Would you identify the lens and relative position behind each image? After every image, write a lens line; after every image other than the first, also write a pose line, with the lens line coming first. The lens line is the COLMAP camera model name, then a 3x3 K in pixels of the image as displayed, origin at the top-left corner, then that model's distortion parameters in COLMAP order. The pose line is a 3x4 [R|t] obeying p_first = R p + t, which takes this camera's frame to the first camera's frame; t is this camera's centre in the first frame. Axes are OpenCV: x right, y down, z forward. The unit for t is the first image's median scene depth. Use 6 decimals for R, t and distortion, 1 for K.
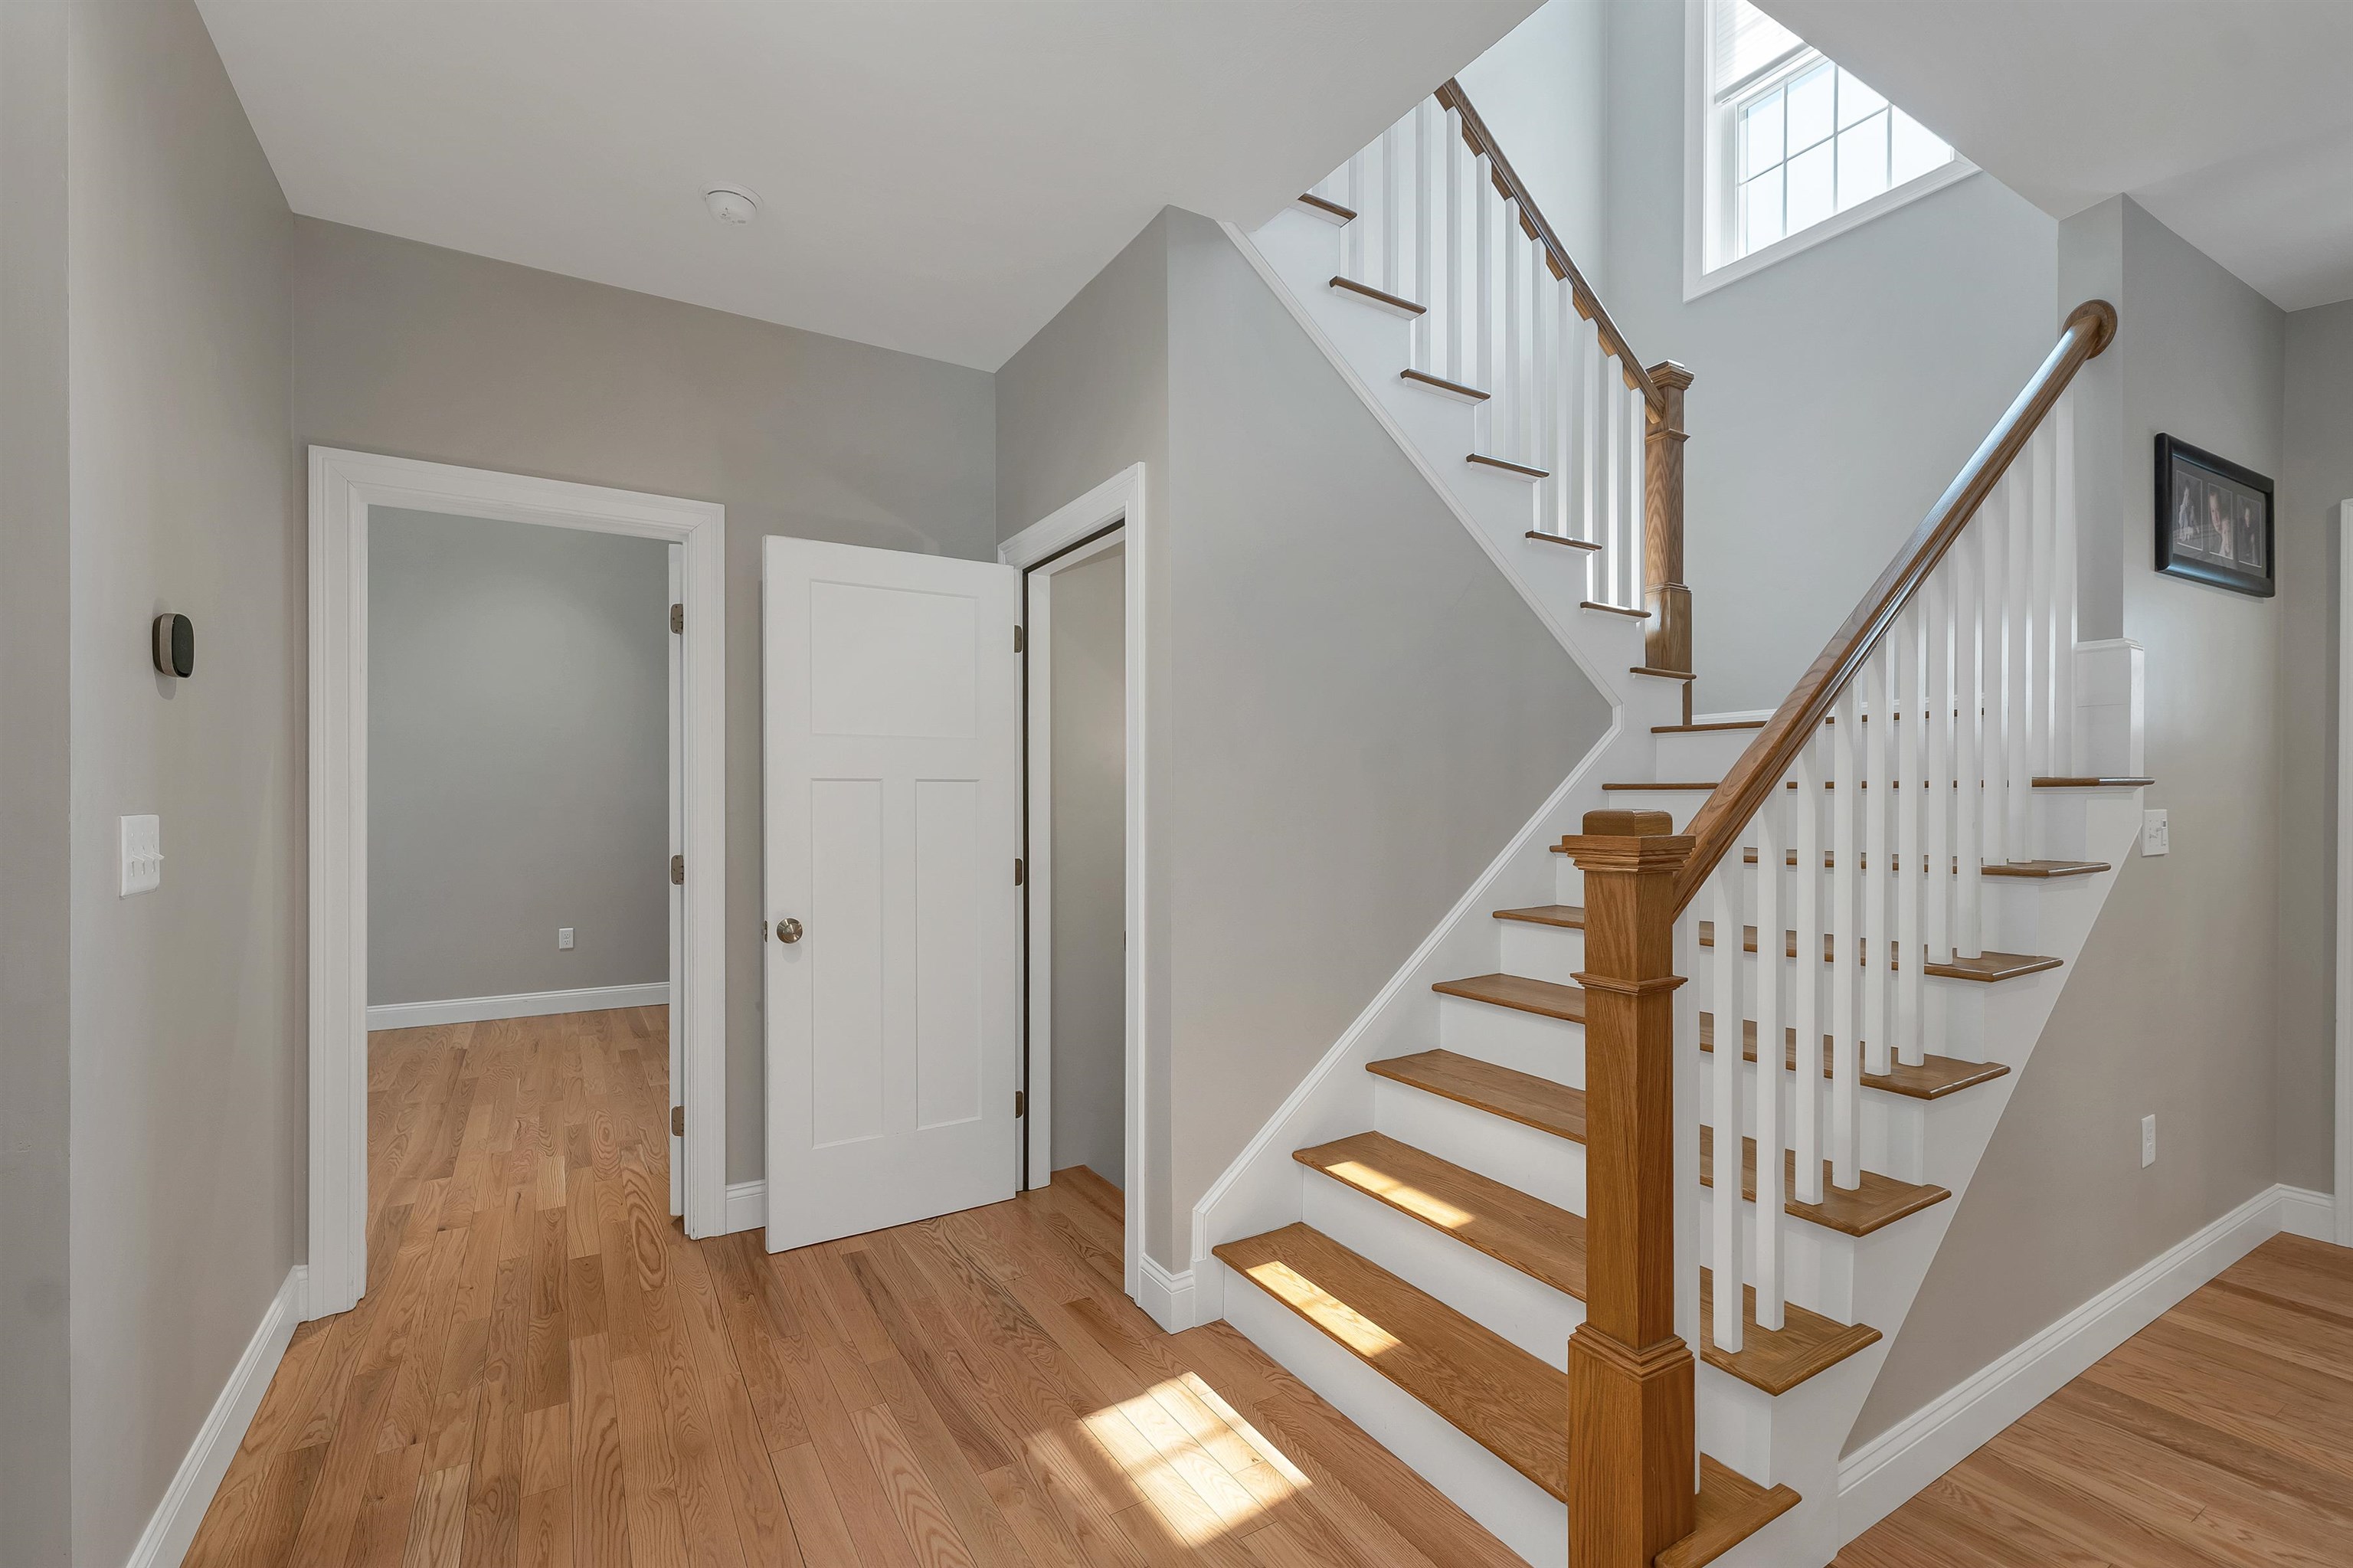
lens RADIAL K [[988.1, 0, 1160.2], [0, 988.1, 795.4], [0, 0, 1]] dist [0.000857, -0.000010]
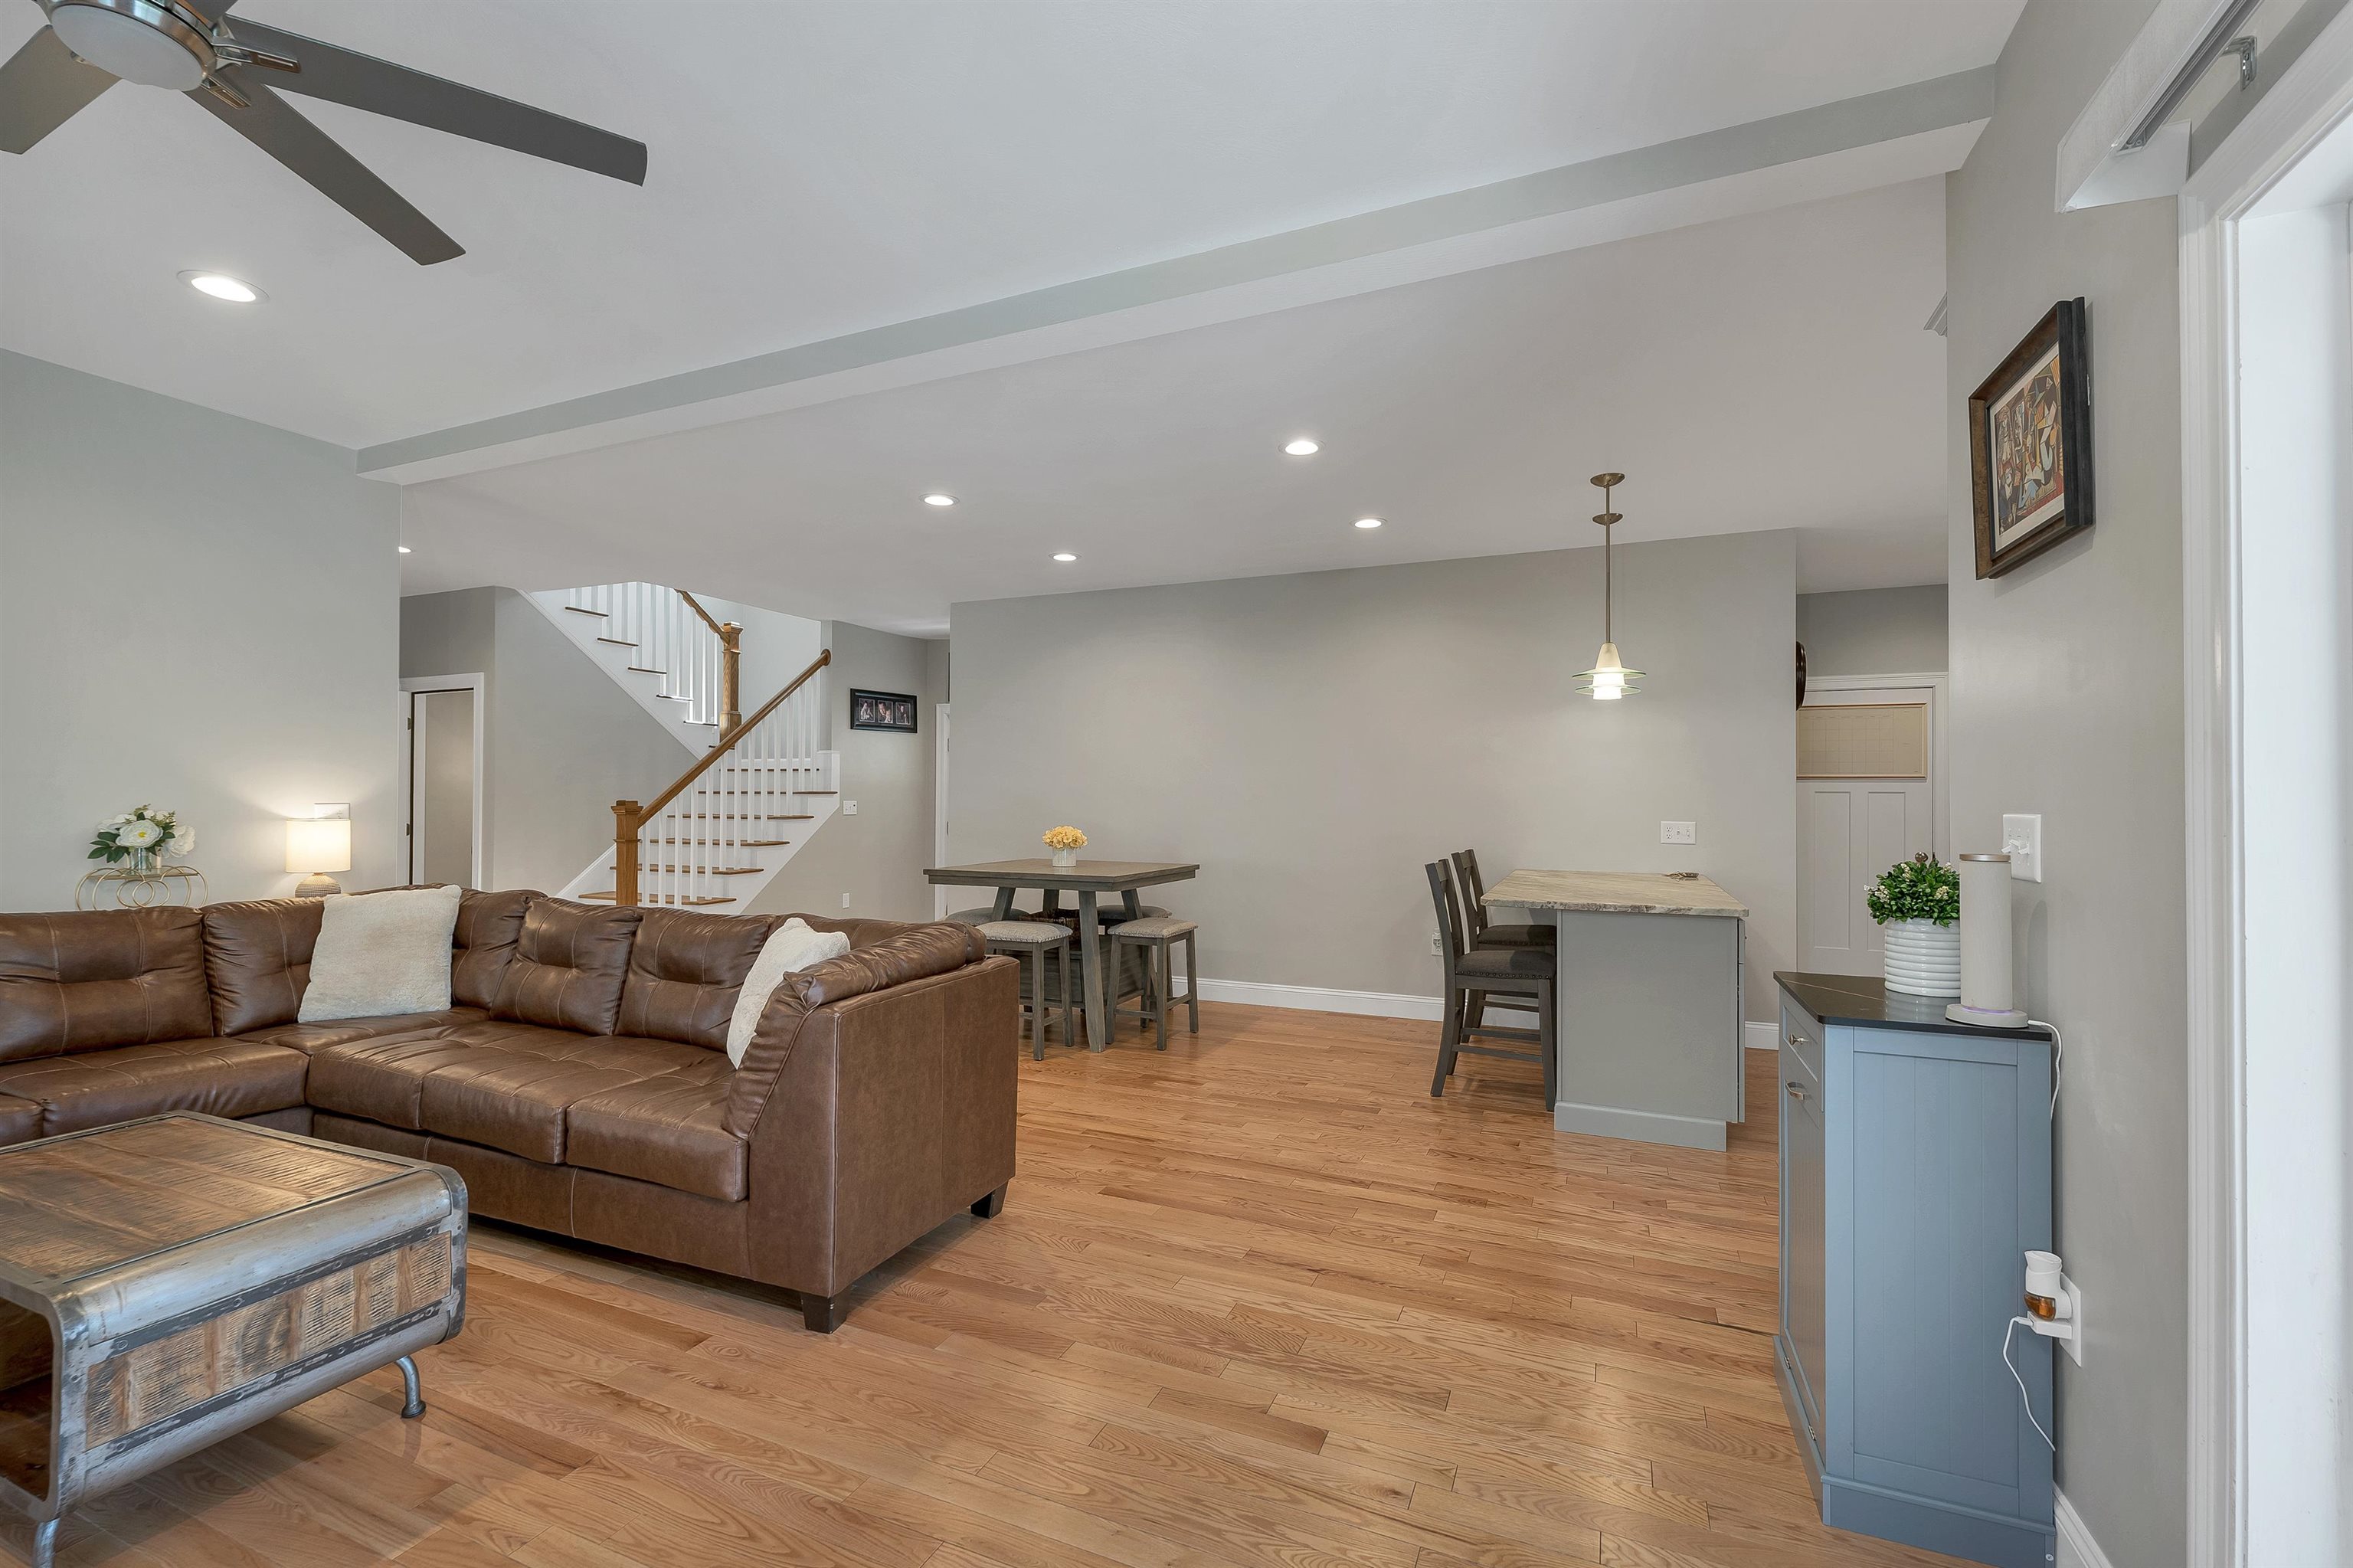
lens RADIAL K [[1007.6, 0, 1168.3], [0, 1007.6, 784.5], [0, 0, 1]] dist [0.000685, -0.000198]
pose [[0.815386, 0.010148, 0.578829, -0.071881], [-0.004782, 0.999930, -0.010794, -0.007366], [-0.578899, 0.006033, 0.815377, -2.076833]]
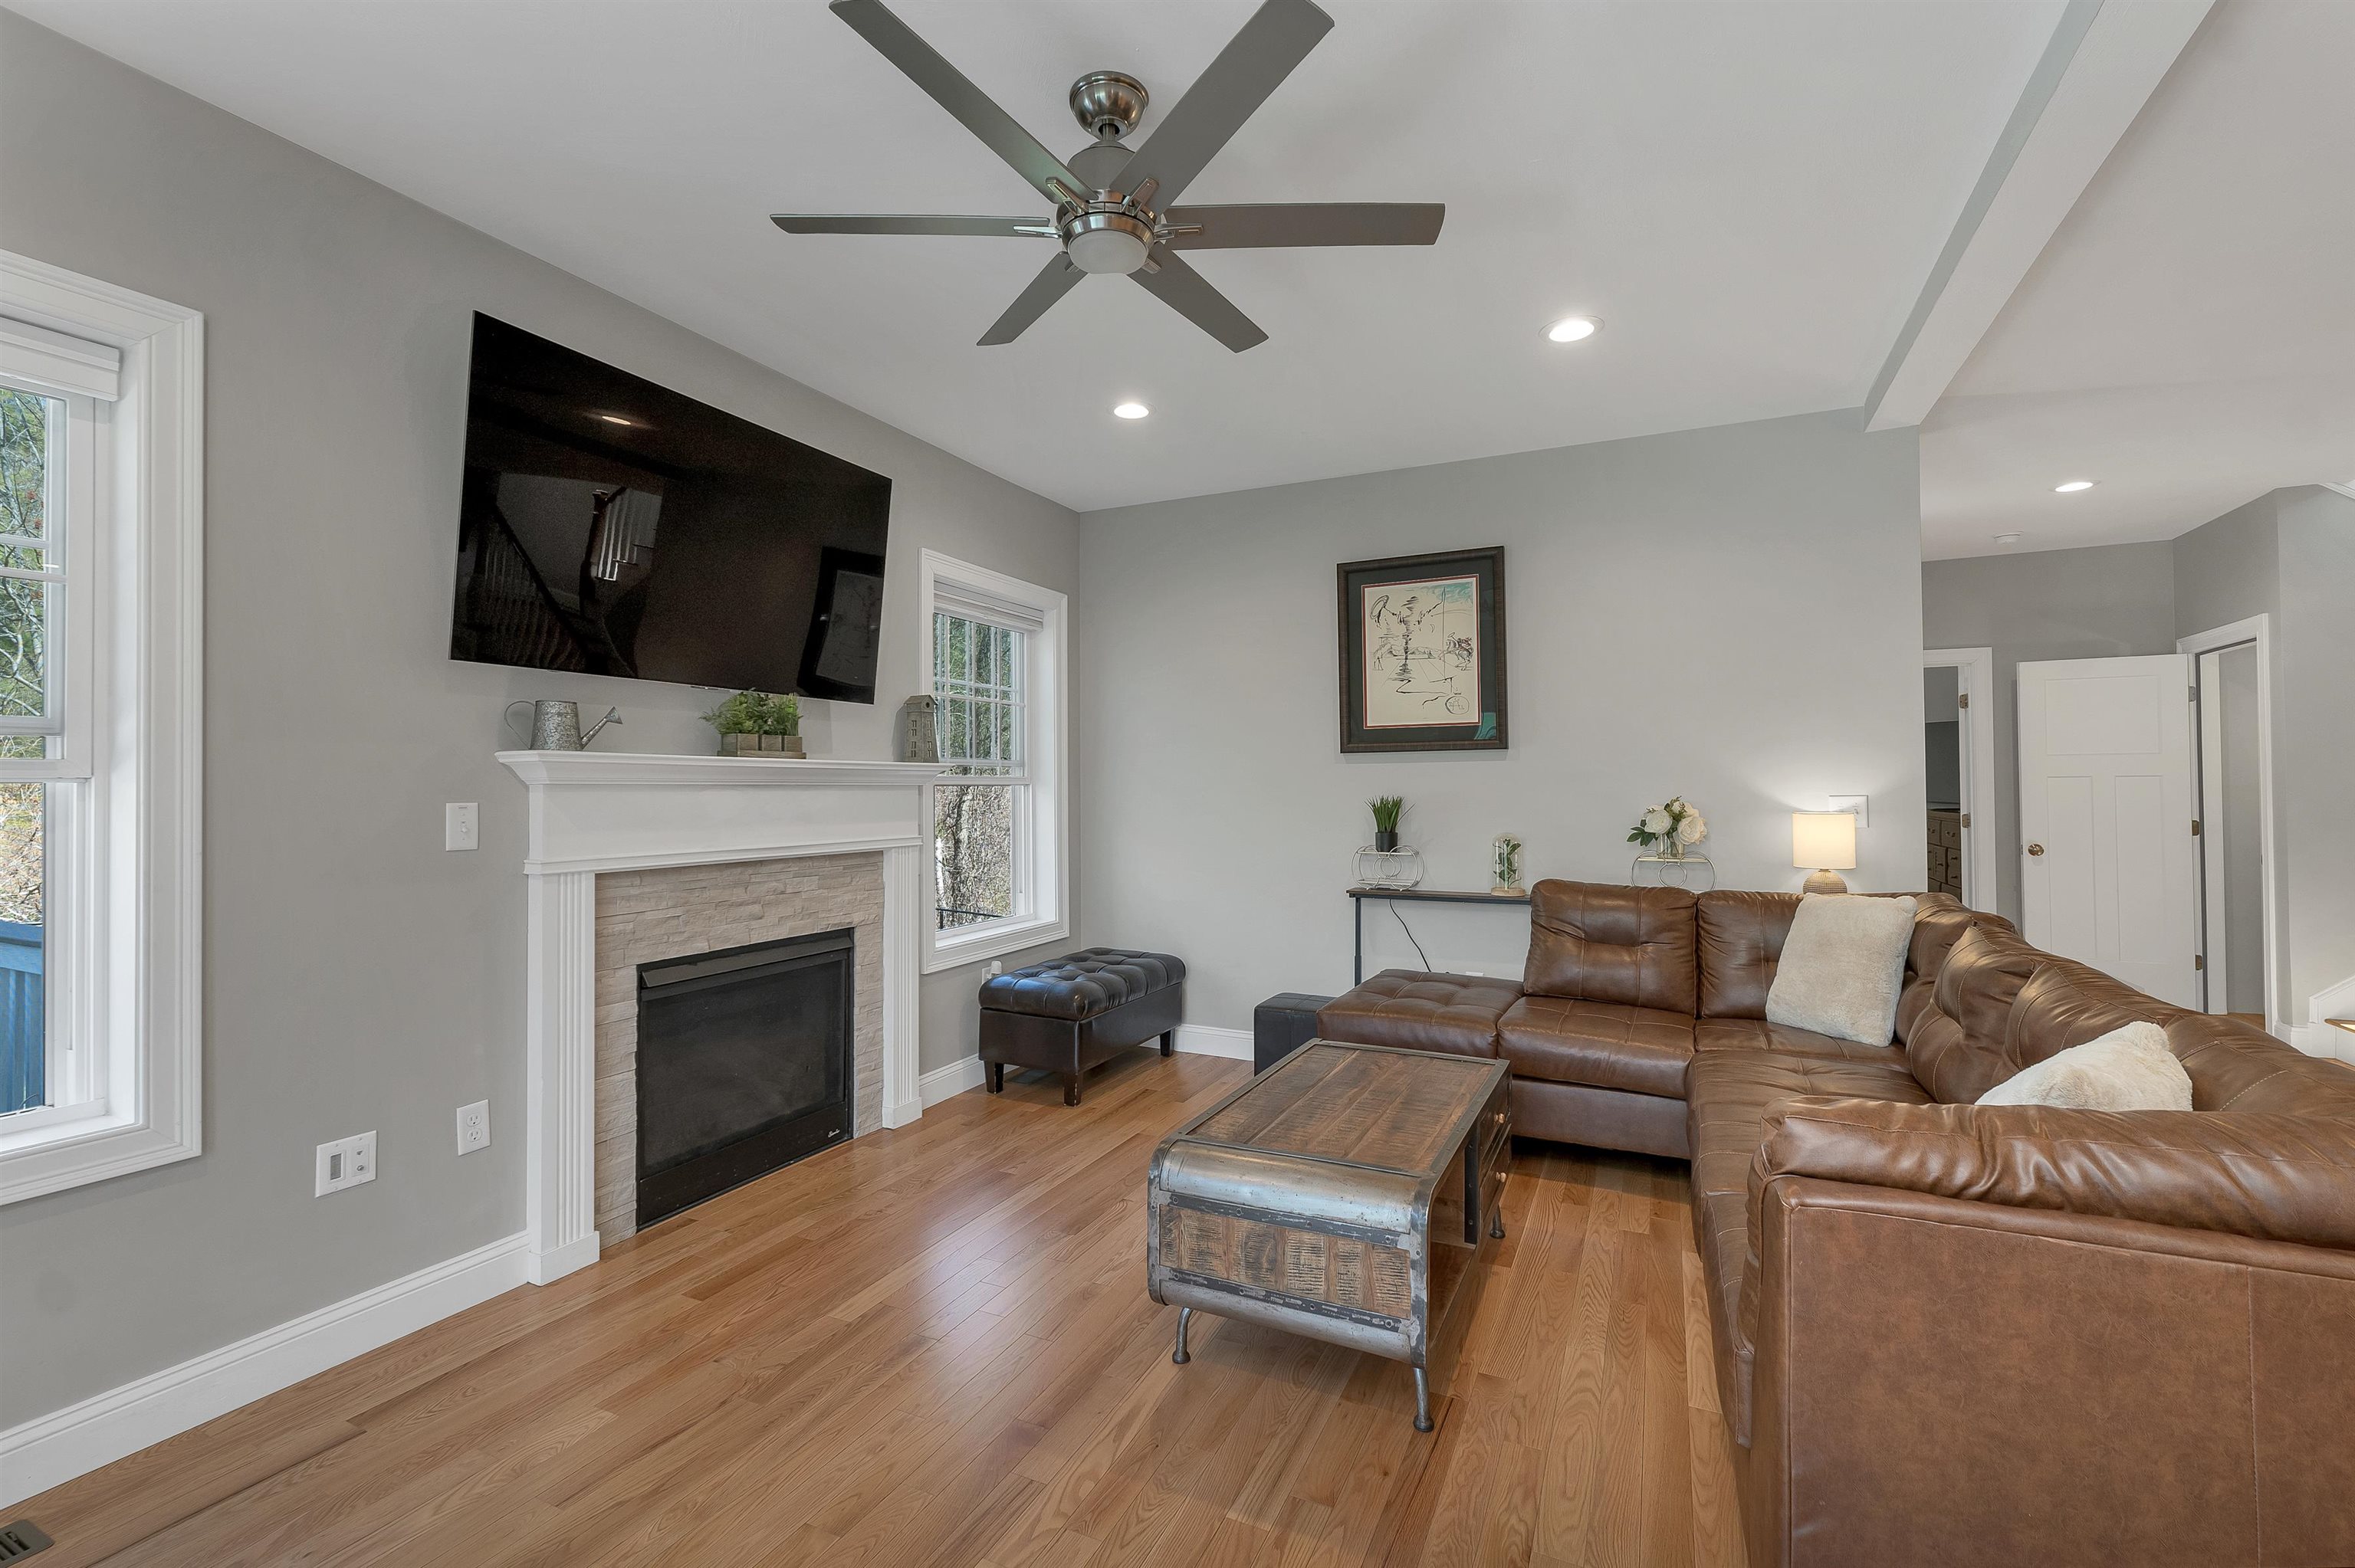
lens RADIAL K [[1008.3, 0, 1169.3], [0, 1008.3, 784.5], [0, 0, 1]] dist [0.000685, -0.000198]
pose [[0.542118, -0.011631, -0.840222, 0.422076], [0.009410, 0.999926, -0.007770, -0.002407], [0.840250, -0.003694, 0.542187, -1.683433]]
